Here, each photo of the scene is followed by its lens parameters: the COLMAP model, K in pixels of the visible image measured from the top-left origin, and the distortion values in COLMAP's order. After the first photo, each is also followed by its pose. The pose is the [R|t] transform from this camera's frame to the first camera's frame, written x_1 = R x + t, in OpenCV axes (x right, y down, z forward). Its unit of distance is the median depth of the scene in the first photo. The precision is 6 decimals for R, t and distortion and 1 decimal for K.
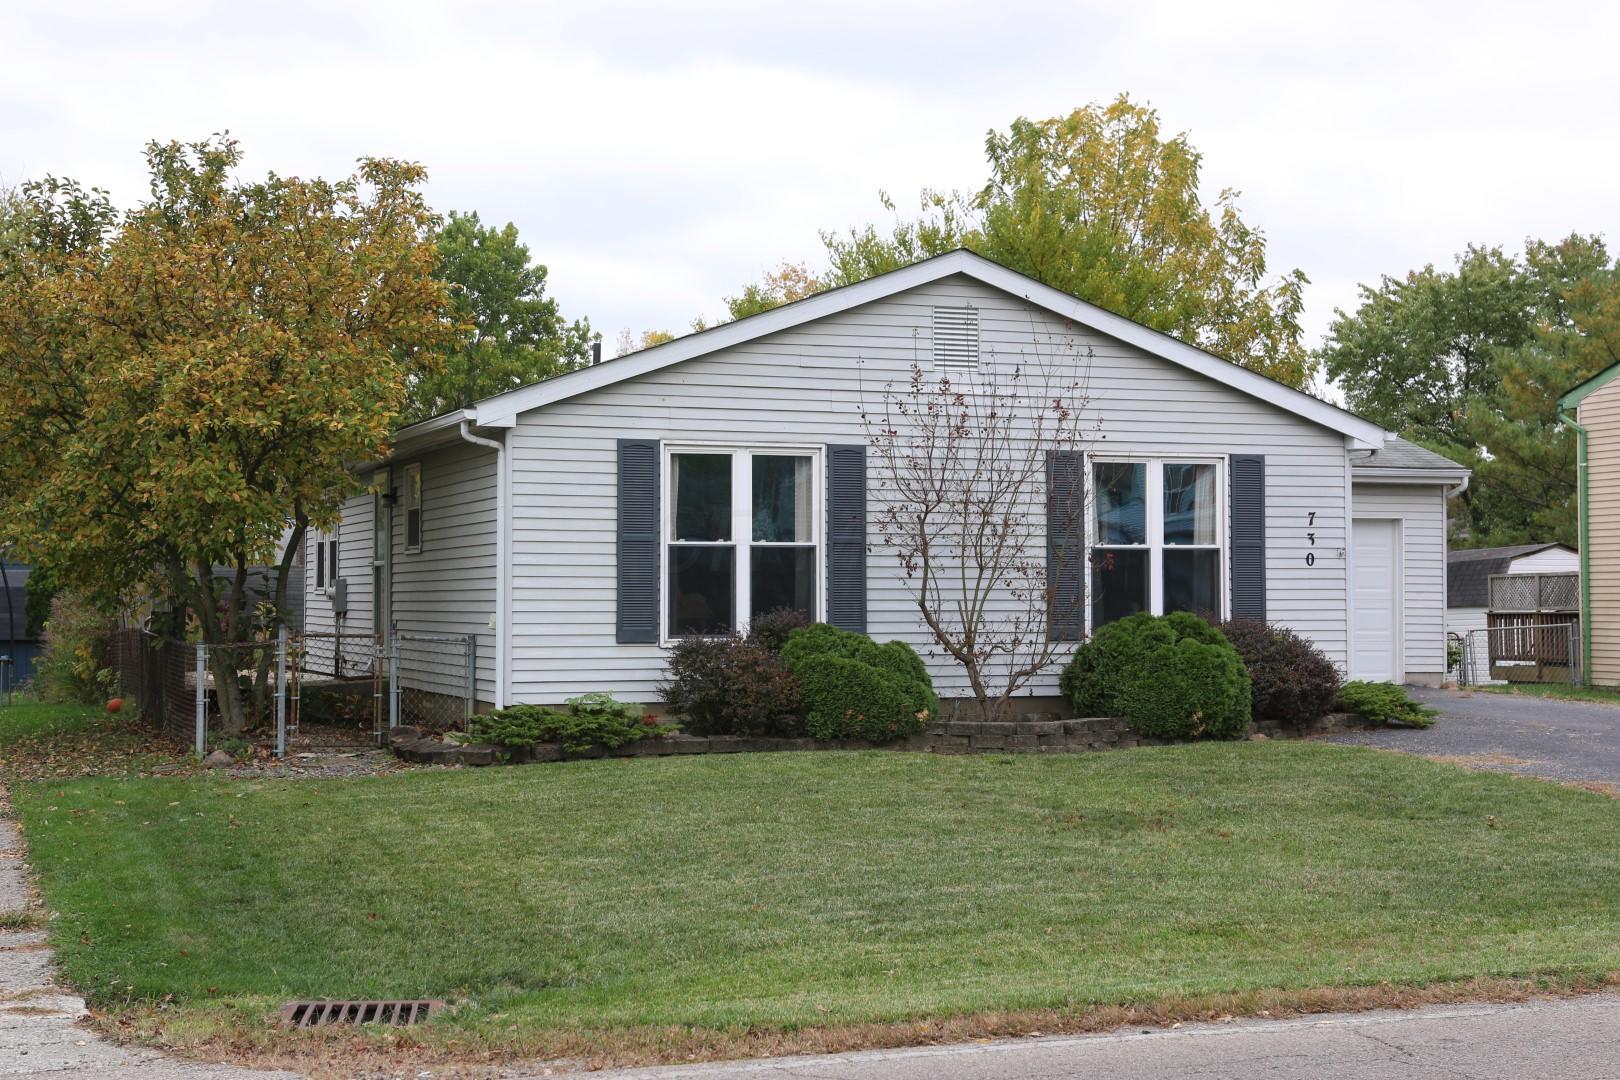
lens RADIAL K [[2317.3, 0, 818.5], [0, 2317.3, 539.4], [0, 0, 1]] dist [0.055052, 0.000000]
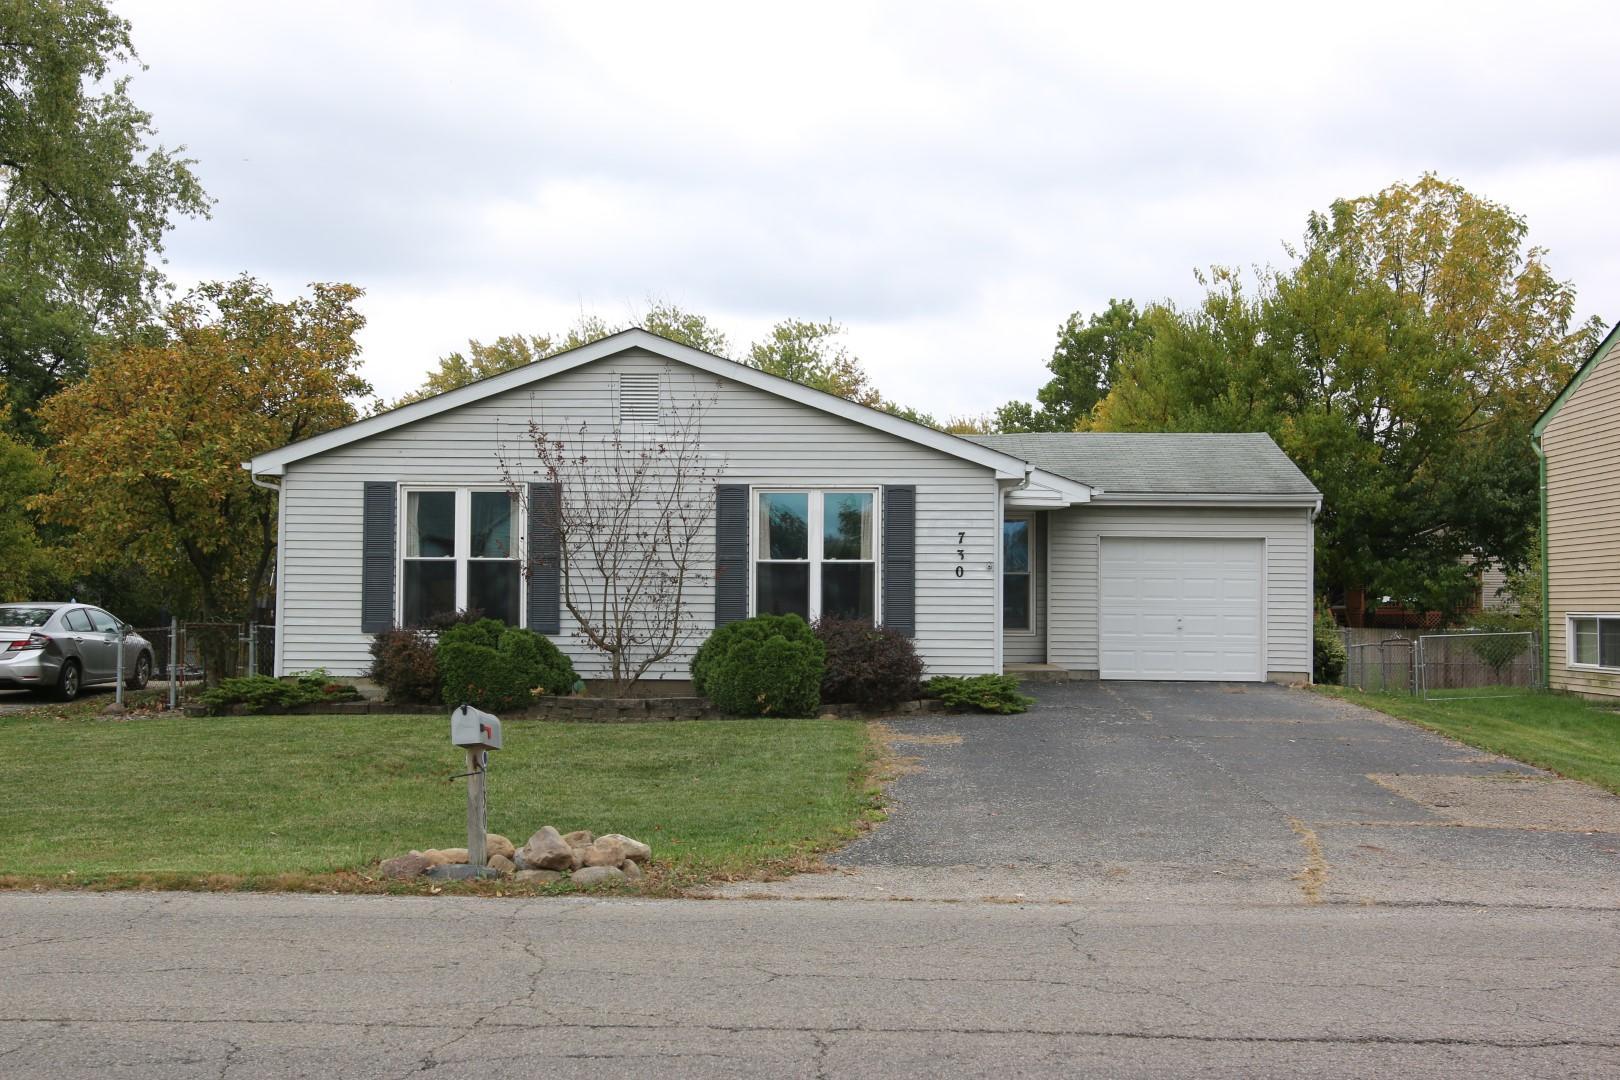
lens RADIAL K [[1848.0, 0, 806.8], [0, 1848.0, 541.7], [0, 0, 1]] dist [0.009387, 0.000000]
pose [[0.922228, -0.005591, -0.386607, 0.540677], [0.001422, 0.999938, -0.011069, 0.003895], [0.386645, 0.009659, 0.922178, 0.097729]]
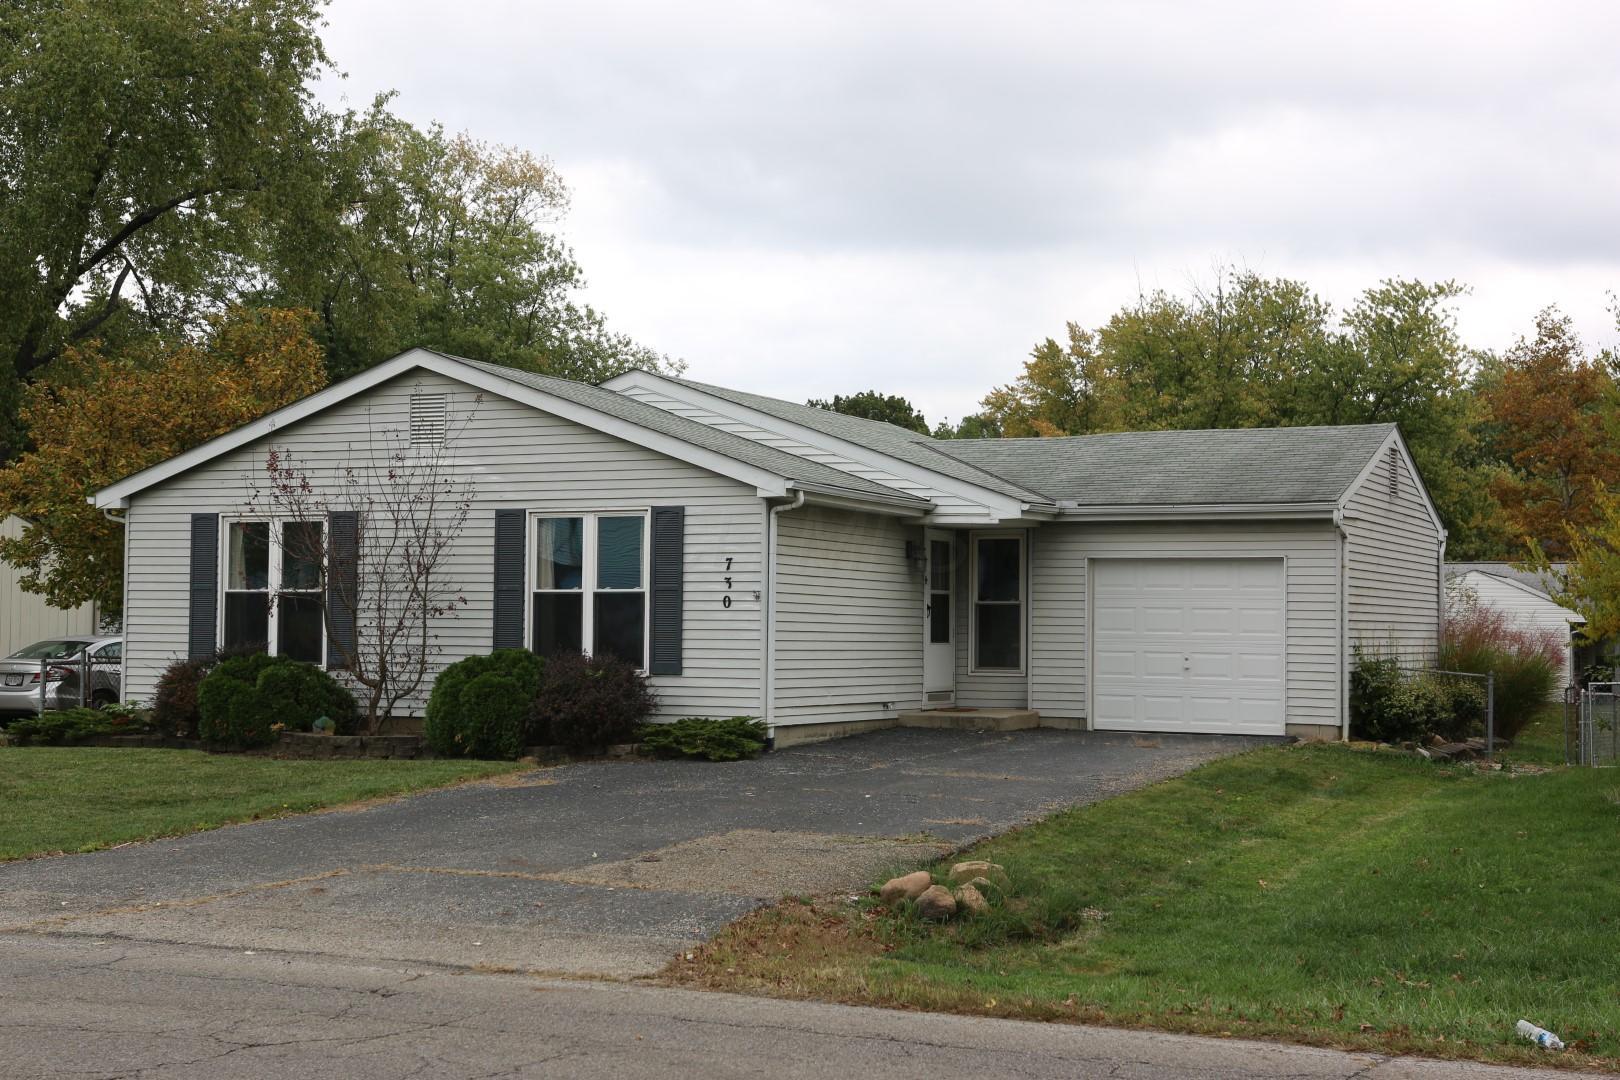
lens RADIAL K [[2317.3, 0, 813.1], [0, 2317.3, 544.2], [0, 0, 1]] dist [0.055052, 0.000000]
pose [[0.697921, -0.020398, -0.715884, 1.070217], [0.007673, 0.999750, -0.021006, 0.005137], [0.716133, 0.009168, 0.697903, 0.301760]]
